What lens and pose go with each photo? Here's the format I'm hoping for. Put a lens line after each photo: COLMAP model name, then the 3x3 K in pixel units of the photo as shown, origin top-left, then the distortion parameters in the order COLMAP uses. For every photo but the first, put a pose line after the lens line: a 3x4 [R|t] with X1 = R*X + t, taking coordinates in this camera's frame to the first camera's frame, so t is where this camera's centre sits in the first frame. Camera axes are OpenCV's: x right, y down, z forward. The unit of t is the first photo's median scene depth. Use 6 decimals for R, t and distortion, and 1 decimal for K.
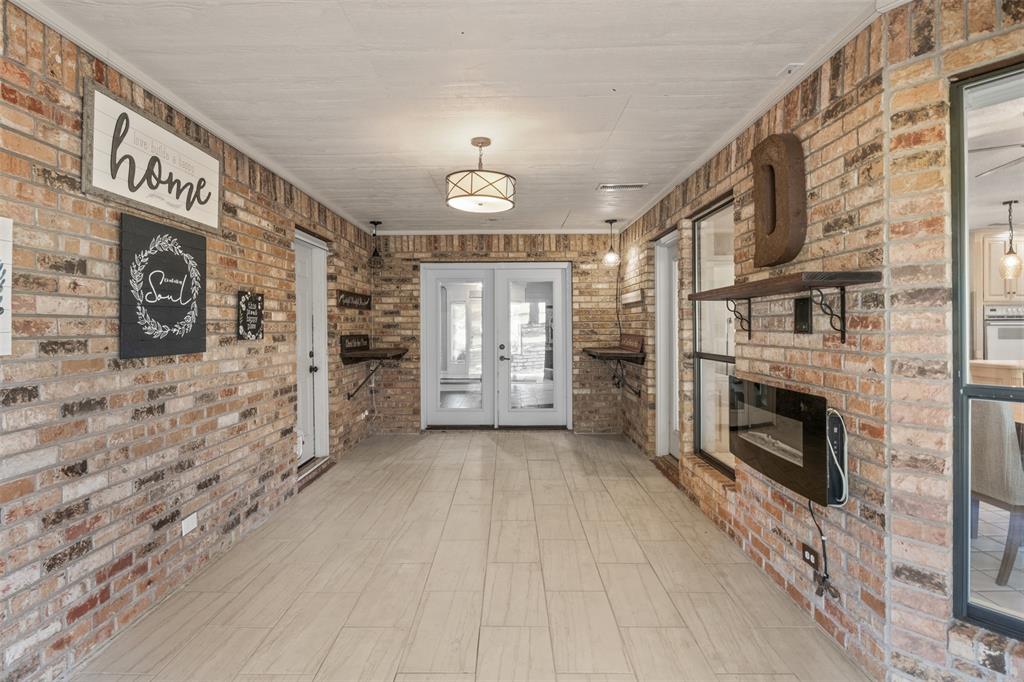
lens RADIAL K [[510.7, 0, 501.1], [0, 510.7, 326.5], [0, 0, 1]] dist [-0.007677, -0.001642]
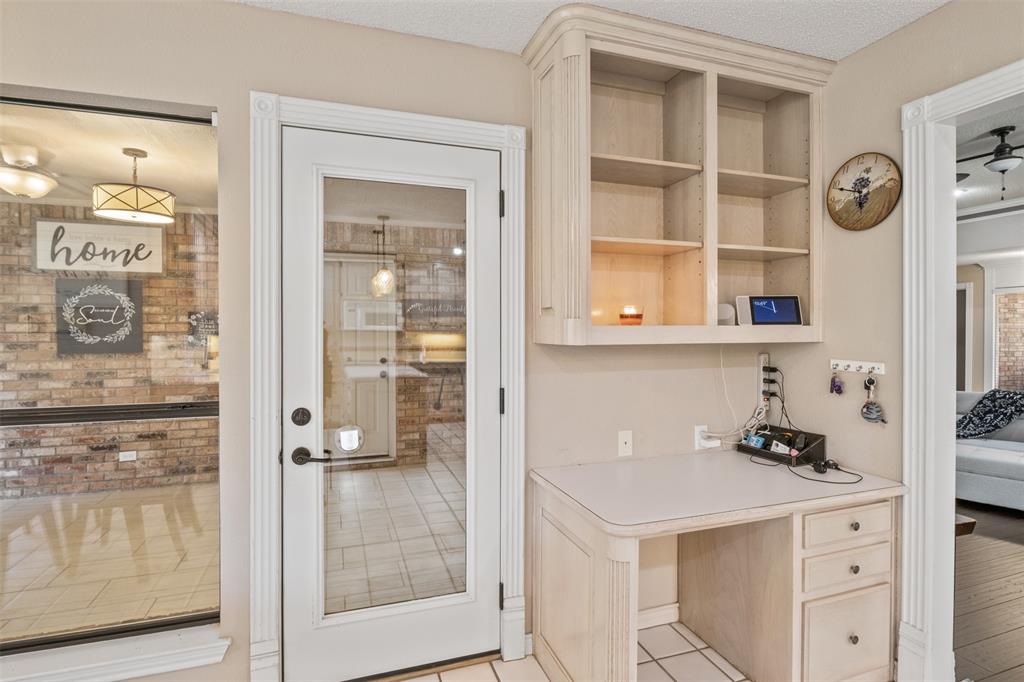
lens RADIAL K [[510.7, 0, 517.7], [0, 510.7, 333.0], [0, 0, 1]] dist [-0.007677, -0.001642]
pose [[0.342024, 0.007050, -0.939665, 1.528117], [0.001978, 0.999964, 0.008223, -0.025871], [0.939689, -0.004671, 0.341998, 1.819664]]
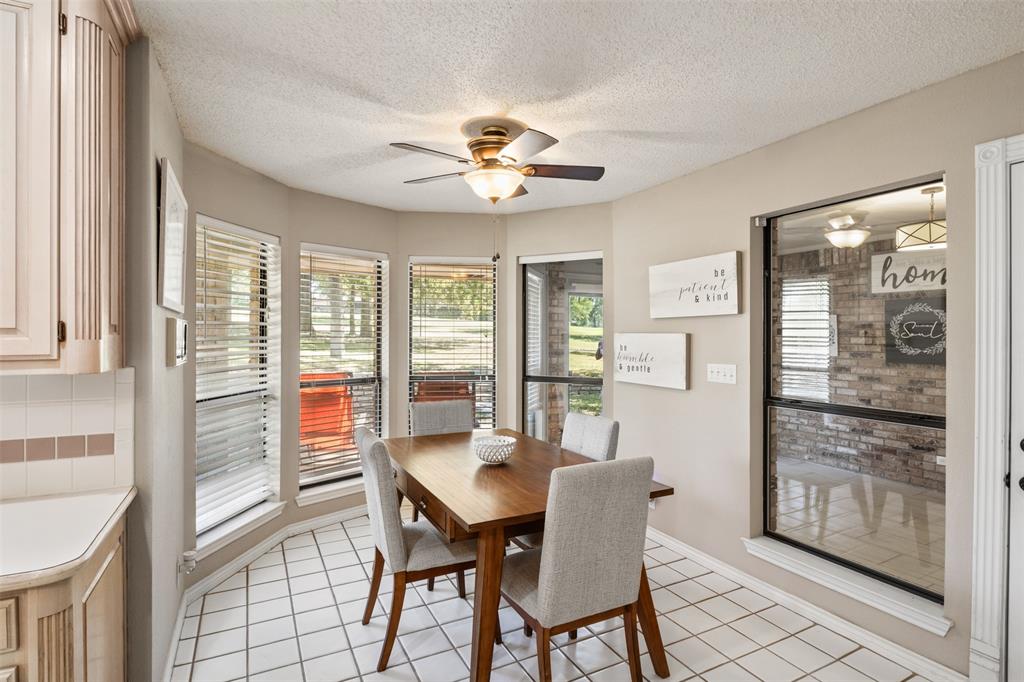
lens RADIAL K [[510.7, 0, 504.5], [0, 510.7, 334.4], [0, 0, 1]] dist [-0.007677, -0.001642]
pose [[-0.884329, 0.002141, -0.466859, 1.749336], [0.002525, 0.999997, -0.000197, -0.063629], [0.466857, -0.001353, -0.884332, 2.063595]]
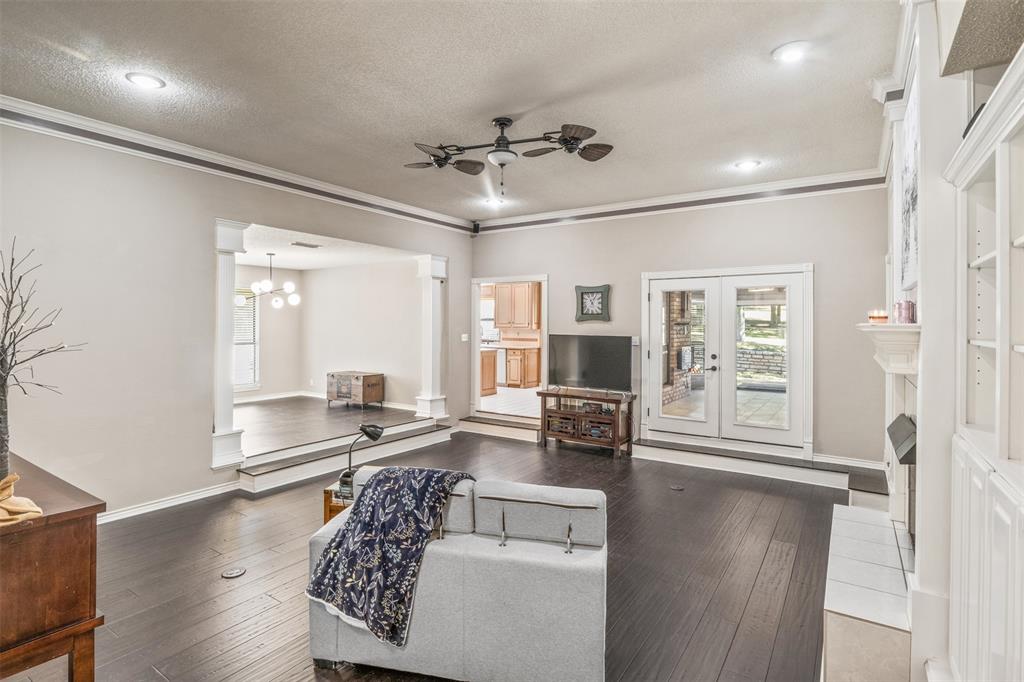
lens RADIAL K [[510.7, 0, 508.0], [0, 510.7, 323.5], [0, 0, 1]] dist [-0.007677, -0.001642]
pose [[-0.840381, -0.002222, 0.541991, -0.523456], [-0.007252, 0.999948, -0.007146, -0.034817], [-0.541947, -0.009936, -0.840354, 5.475026]]
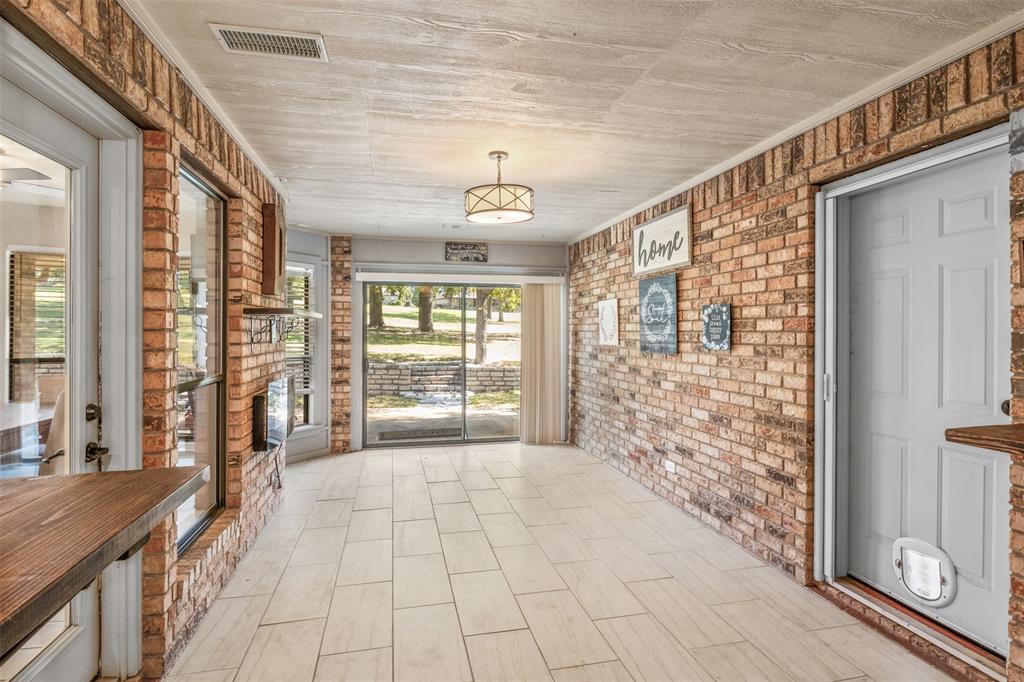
lens RADIAL K [[510.7, 0, 502.9], [0, 510.7, 328.3], [0, 0, 1]] dist [-0.007677, -0.001642]
pose [[-0.973630, 0.001541, -0.228130, 0.245010], [0.002879, 0.999981, -0.005531, -0.018289], [0.228117, -0.006042, -0.973615, 2.644692]]
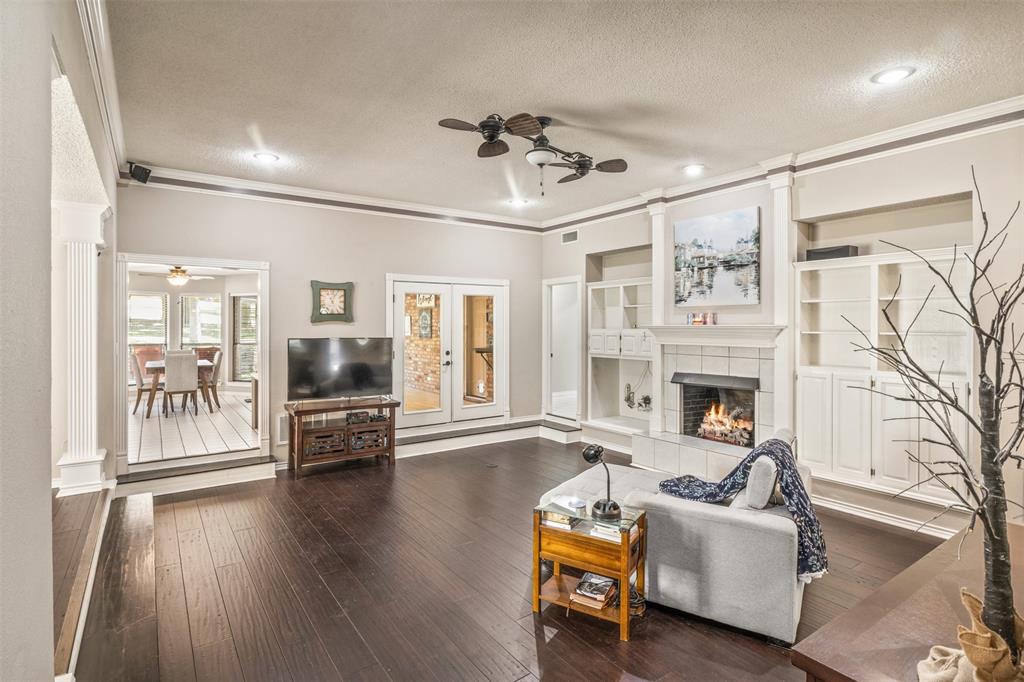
lens RADIAL K [[510.7, 0, 498.7], [0, 510.7, 329.7], [0, 0, 1]] dist [-0.007677, -0.001642]
pose [[-0.817665, 0.007522, -0.575645, 1.504916], [0.004542, 0.999968, 0.006615, -0.047200], [0.575676, 0.002794, -0.817673, 5.348962]]
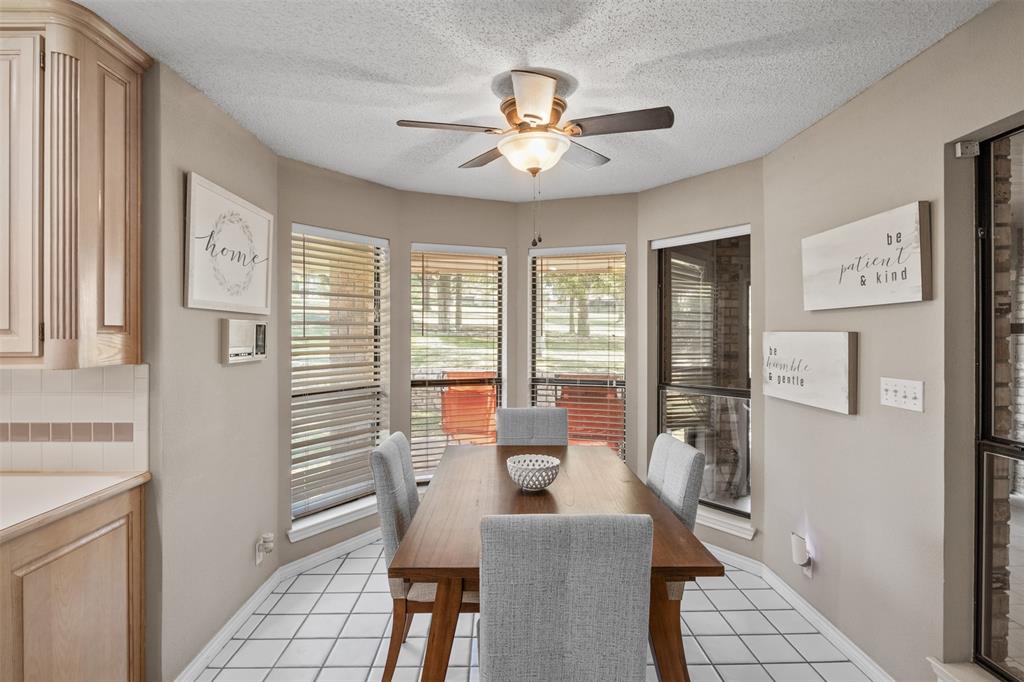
lens RADIAL K [[510.7, 0, 502.3], [0, 510.7, 333.3], [0, 0, 1]] dist [-0.007677, -0.001642]
pose [[-0.999515, 0.003339, -0.030976, 1.352076], [0.003399, 0.999992, -0.001888, -0.063162], [0.030970, -0.001992, -0.999518, 1.992999]]
